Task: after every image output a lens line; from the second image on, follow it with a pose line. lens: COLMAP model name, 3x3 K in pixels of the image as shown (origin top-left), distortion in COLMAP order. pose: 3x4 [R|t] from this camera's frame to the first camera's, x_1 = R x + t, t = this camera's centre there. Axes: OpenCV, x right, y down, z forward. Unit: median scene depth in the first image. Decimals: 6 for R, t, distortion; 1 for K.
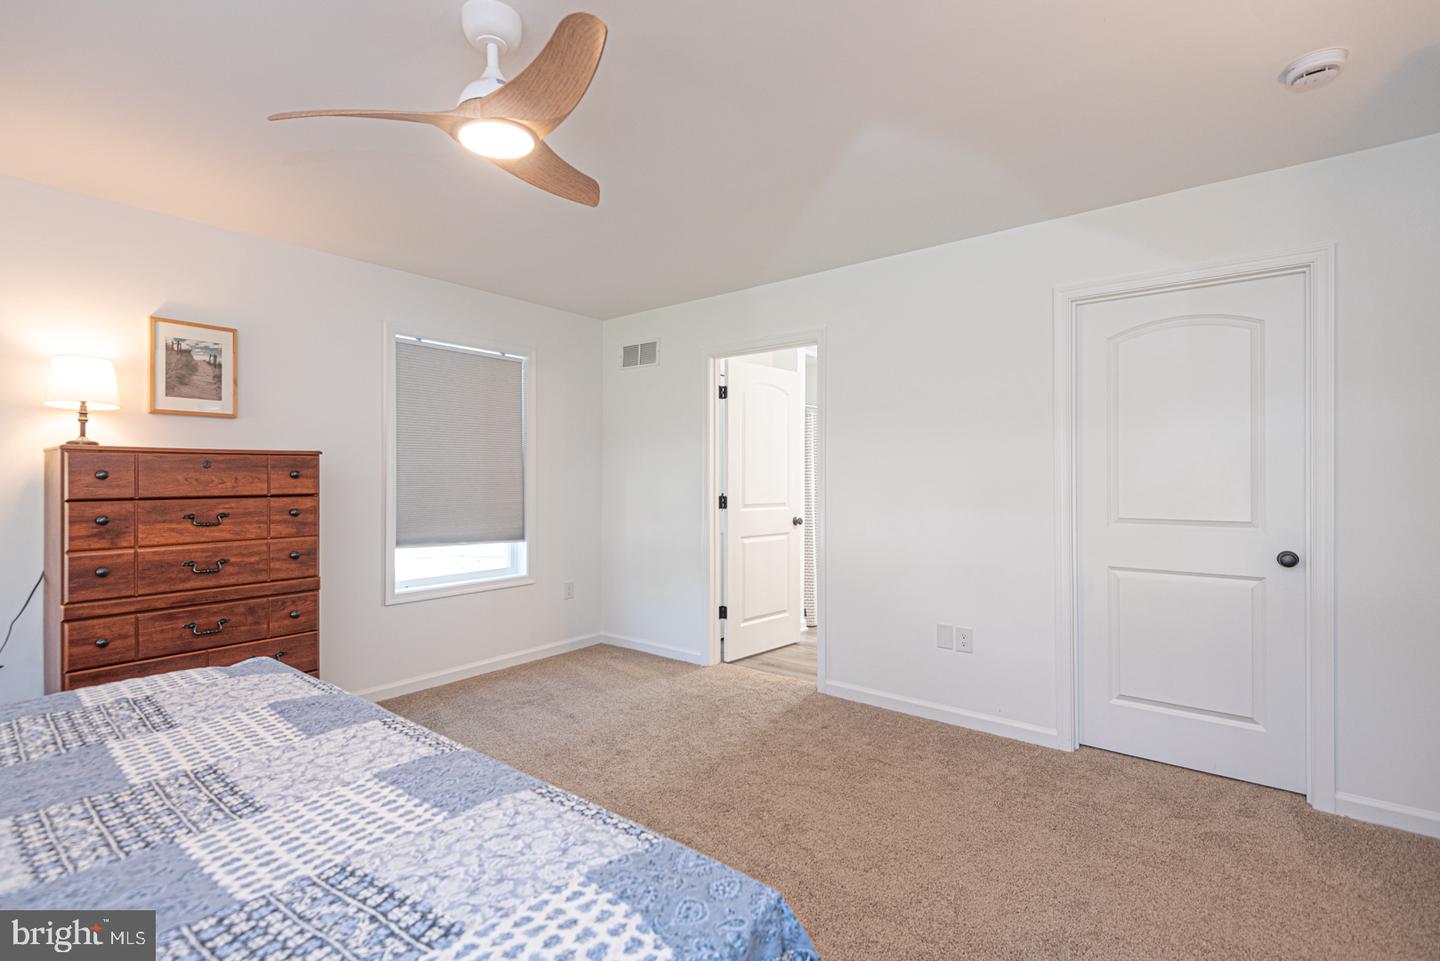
lens RADIAL K [[656.8, 0, 720.0], [0, 656.8, 479.7], [0, 0, 1]] dist [0.010266, -0.002656]
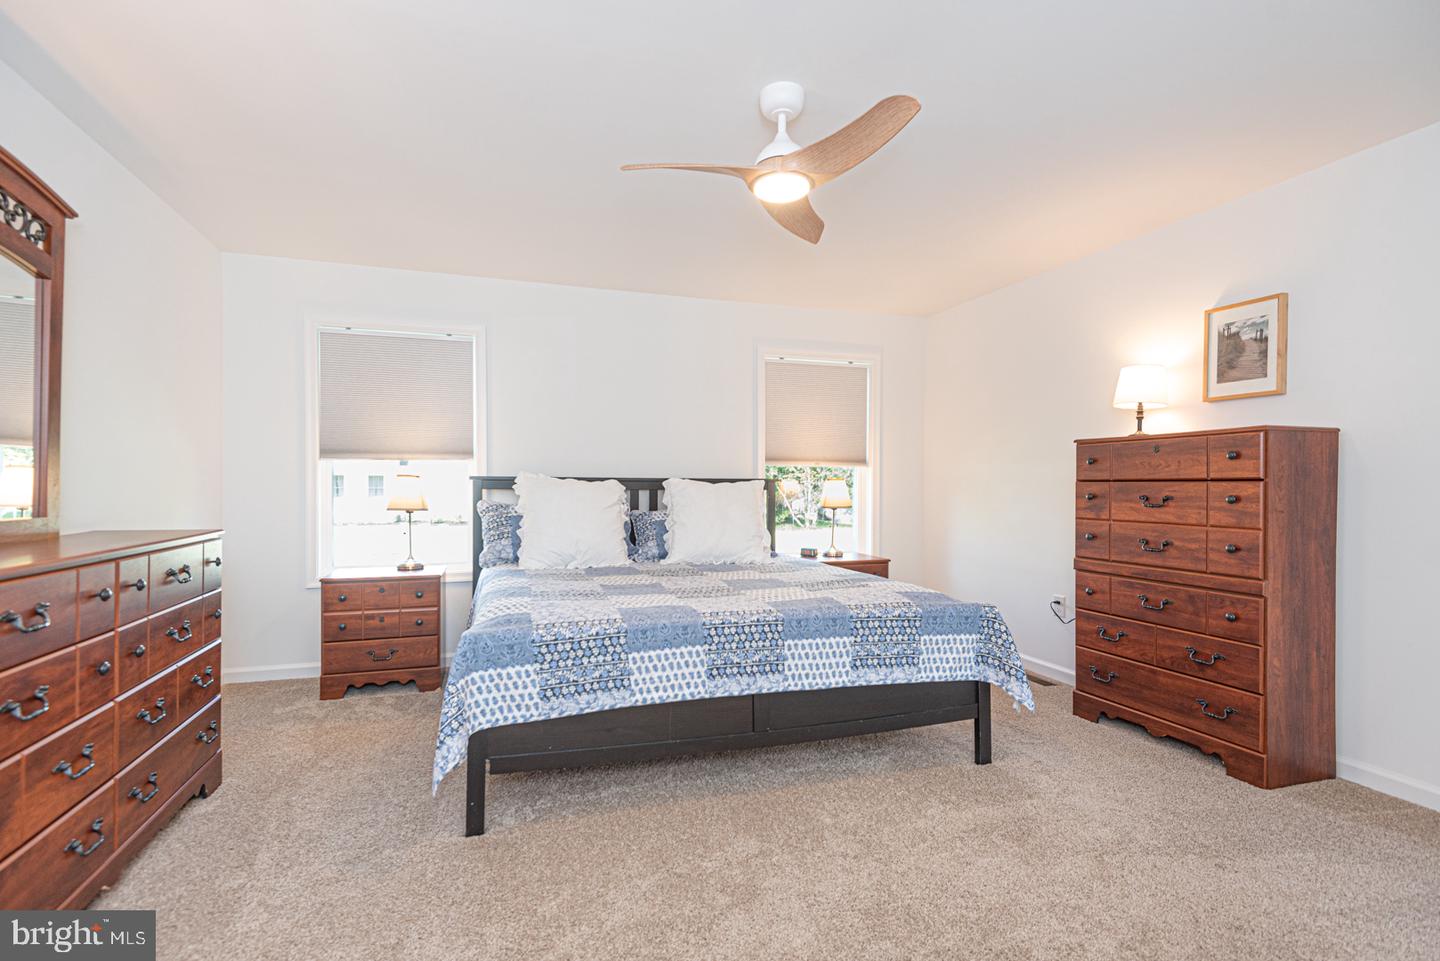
lens RADIAL K [[656.8, 0, 717.2], [0, 656.8, 480.7], [0, 0, 1]] dist [0.010266, -0.002656]
pose [[-0.537986, -0.000846, -0.842953, 0.463046], [-0.001036, 0.999999, -0.000342, 0.027133], [0.842953, 0.000689, -0.537987, 0.926351]]
